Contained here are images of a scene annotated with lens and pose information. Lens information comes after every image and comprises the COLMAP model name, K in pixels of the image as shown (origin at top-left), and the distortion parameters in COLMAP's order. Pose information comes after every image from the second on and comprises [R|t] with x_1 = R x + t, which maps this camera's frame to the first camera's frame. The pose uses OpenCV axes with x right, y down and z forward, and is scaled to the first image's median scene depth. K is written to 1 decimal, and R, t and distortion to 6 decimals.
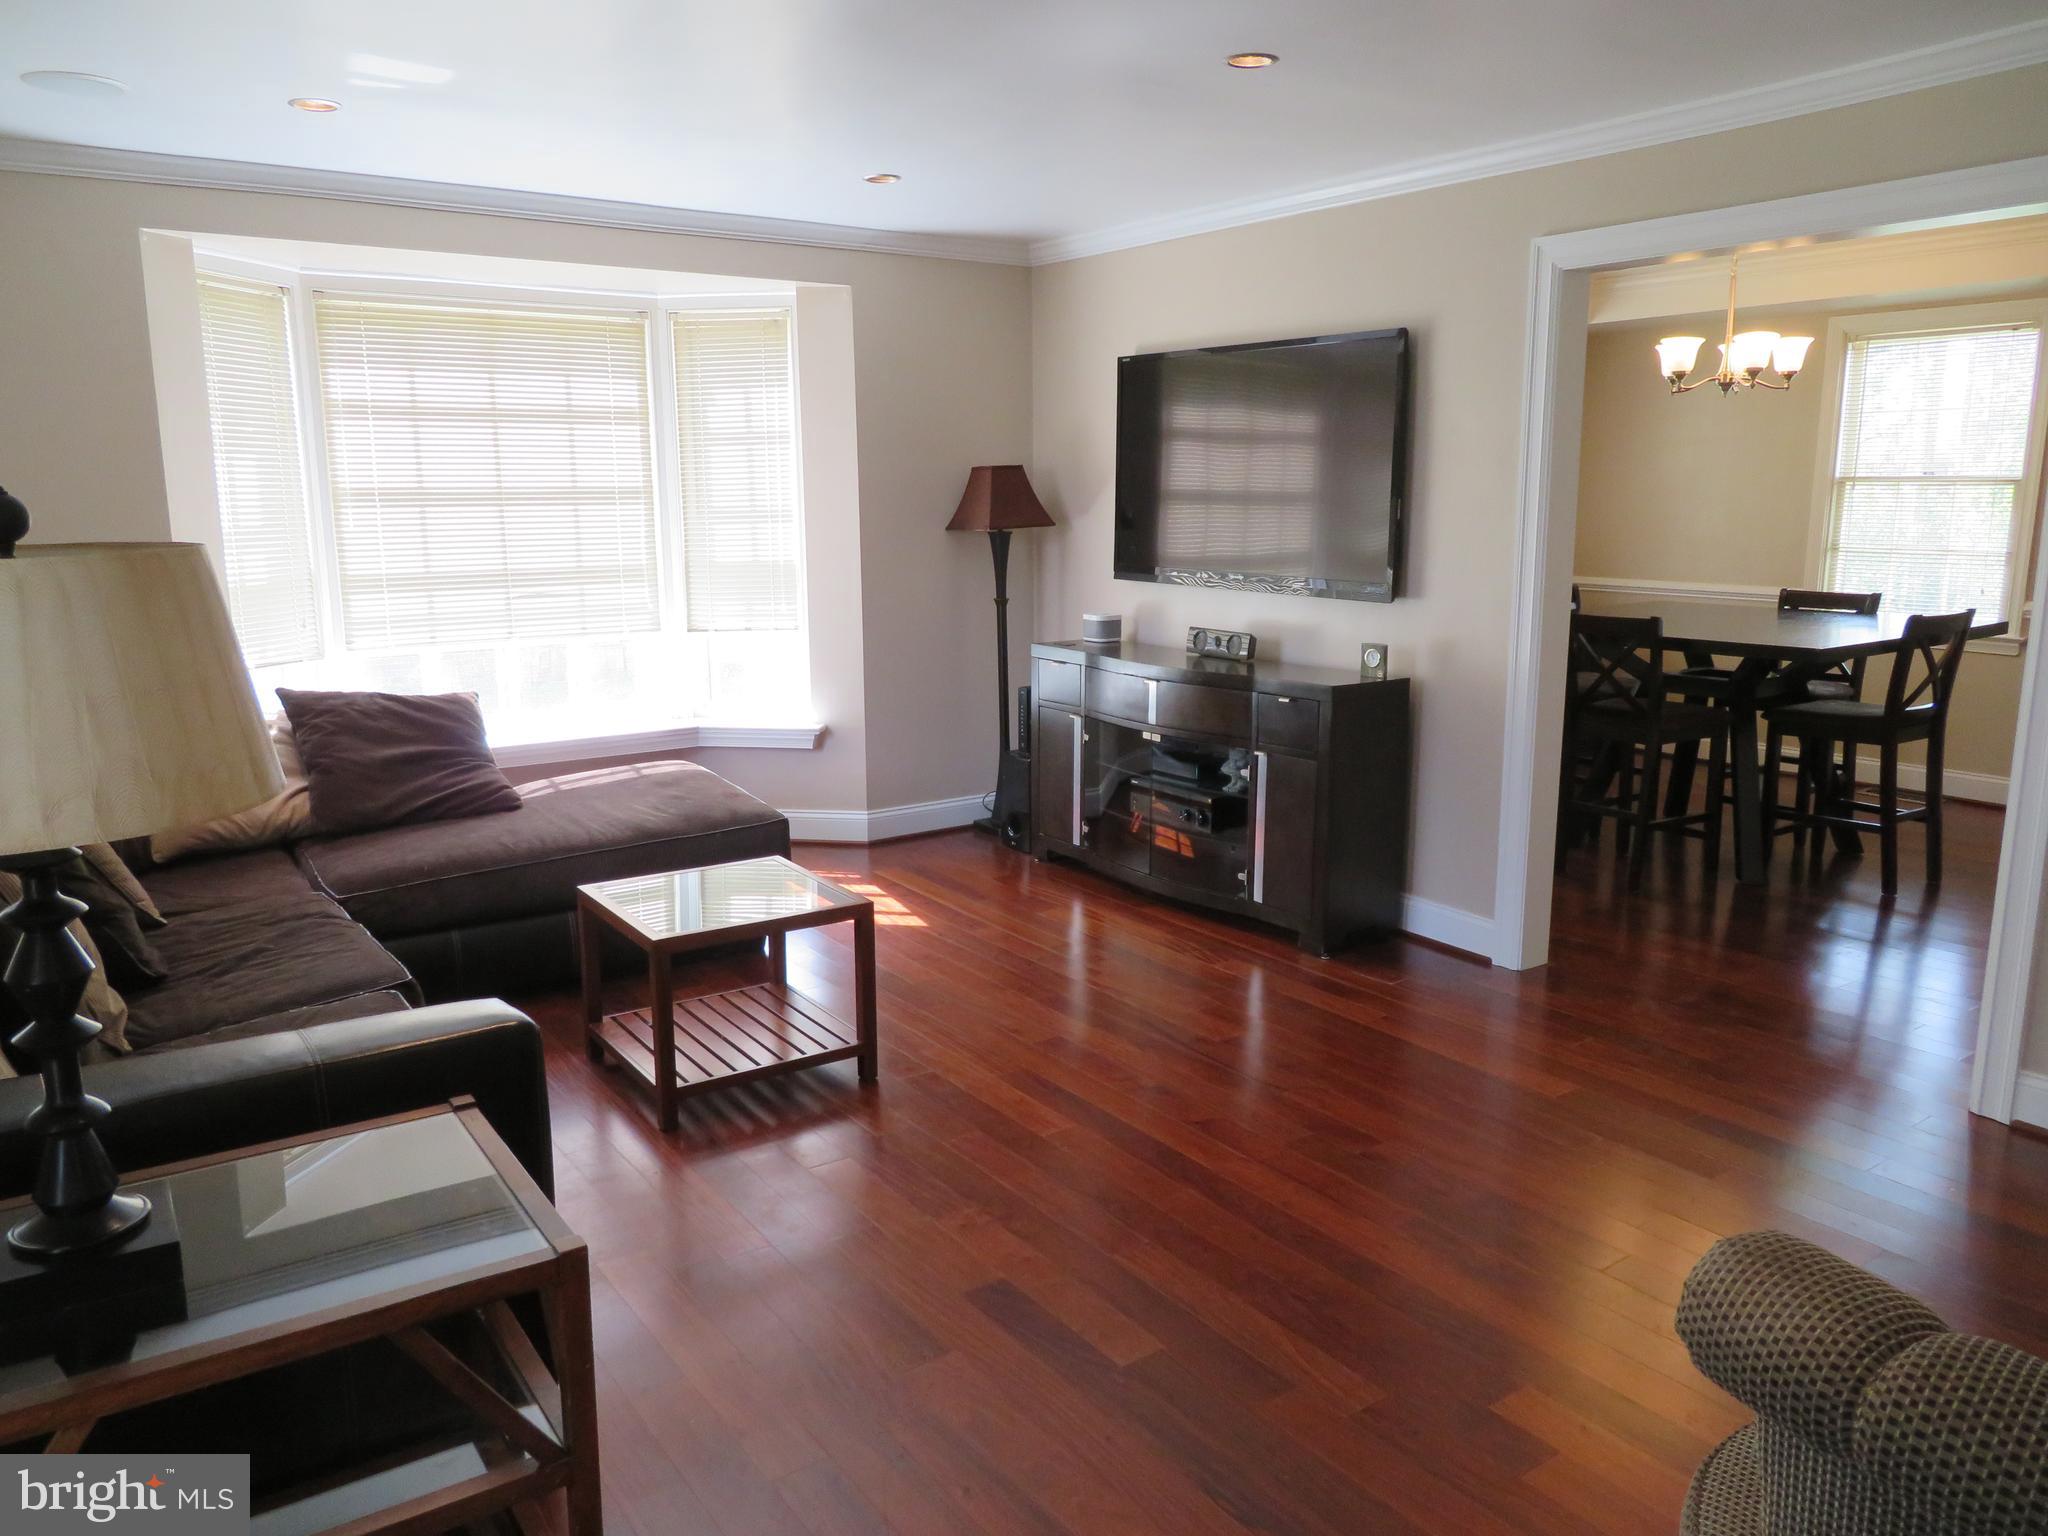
lens RADIAL K [[1461.2, 0, 1024.0], [0, 1461.2, 768.0], [0, 0, 1]] dist [-0.006060, -0.005738]
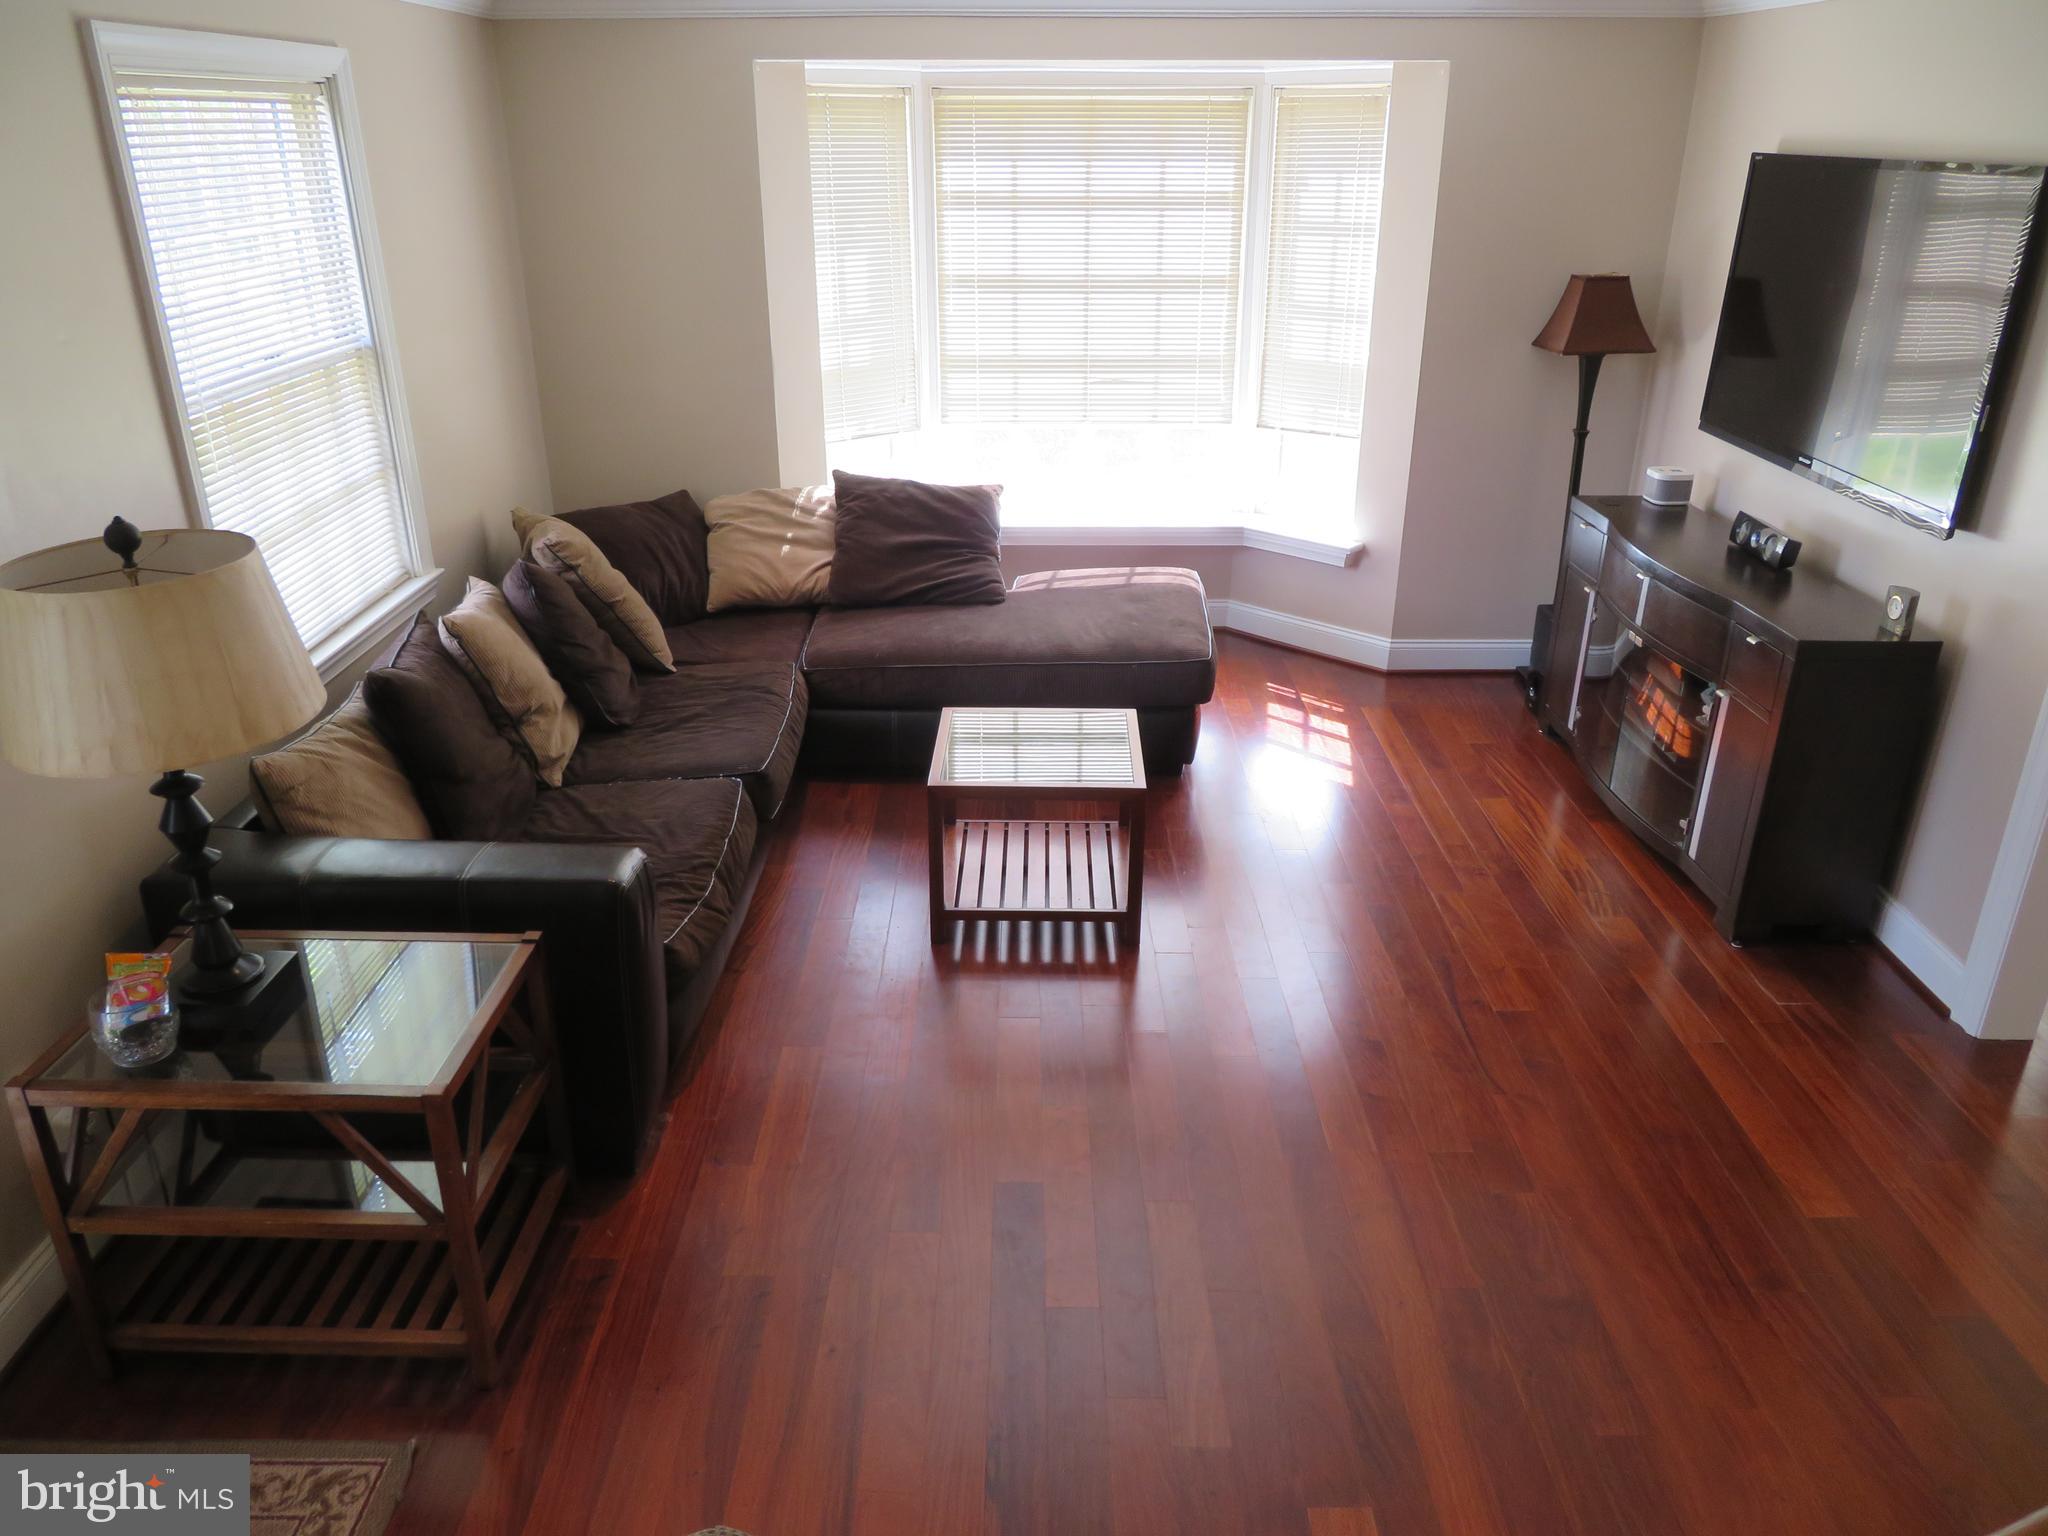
lens RADIAL K [[1461.2, 0, 1024.0], [0, 1461.2, 768.0], [0, 0, 1]] dist [-0.006060, -0.005738]
pose [[0.819096, 0.234044, -0.523742, 0.237599], [-0.113447, 0.961045, 0.252038, -0.113310], [0.562327, -0.147026, 0.813739, 0.073313]]
